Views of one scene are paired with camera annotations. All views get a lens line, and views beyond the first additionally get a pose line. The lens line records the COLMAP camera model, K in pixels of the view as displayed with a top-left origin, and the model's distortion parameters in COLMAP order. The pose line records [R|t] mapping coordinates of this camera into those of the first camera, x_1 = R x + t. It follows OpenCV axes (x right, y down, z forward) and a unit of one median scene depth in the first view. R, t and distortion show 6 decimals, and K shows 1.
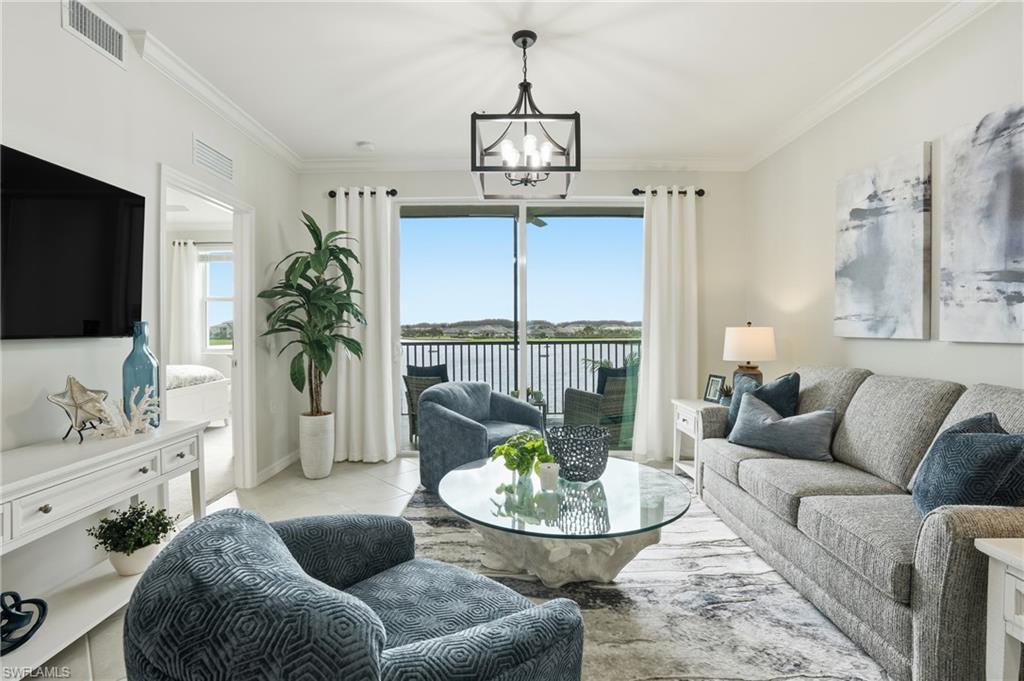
lens RADIAL K [[476.0, 0, 509.3], [0, 476.0, 336.2], [0, 0, 1]] dist [-0.070894, 0.025185]
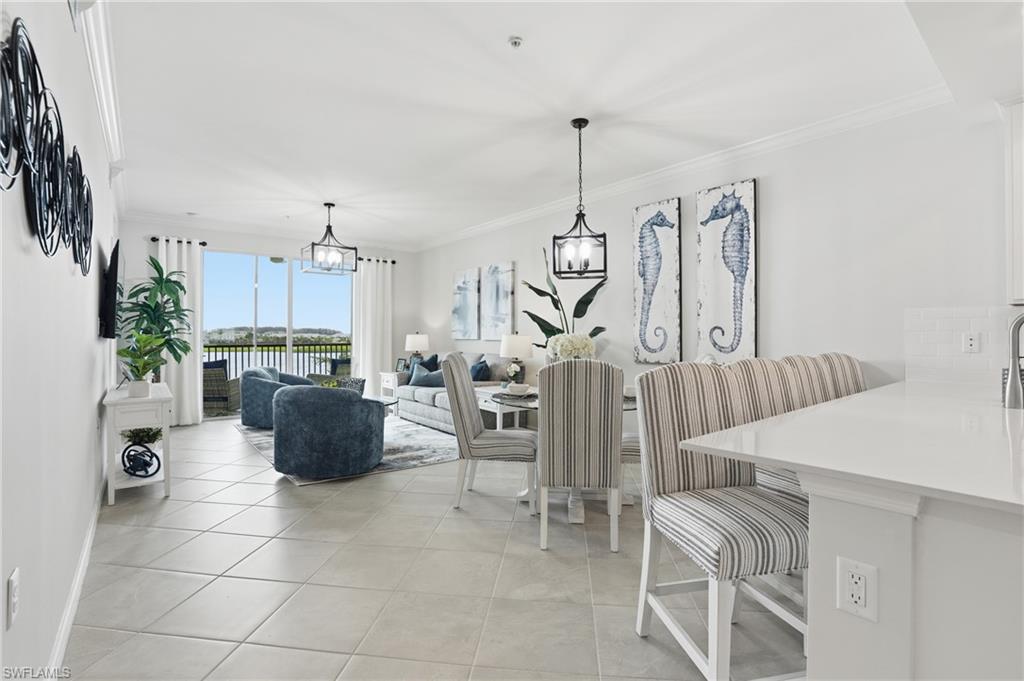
lens RADIAL K [[476.0, 0, 509.3], [0, 476.0, 336.2], [0, 0, 1]] dist [-0.070894, 0.025185]
pose [[0.783635, 0.004874, 0.621202, -0.513156], [0.005043, 0.999886, -0.014206, 0.020792], [-0.621201, 0.014265, 0.783521, -0.973718]]
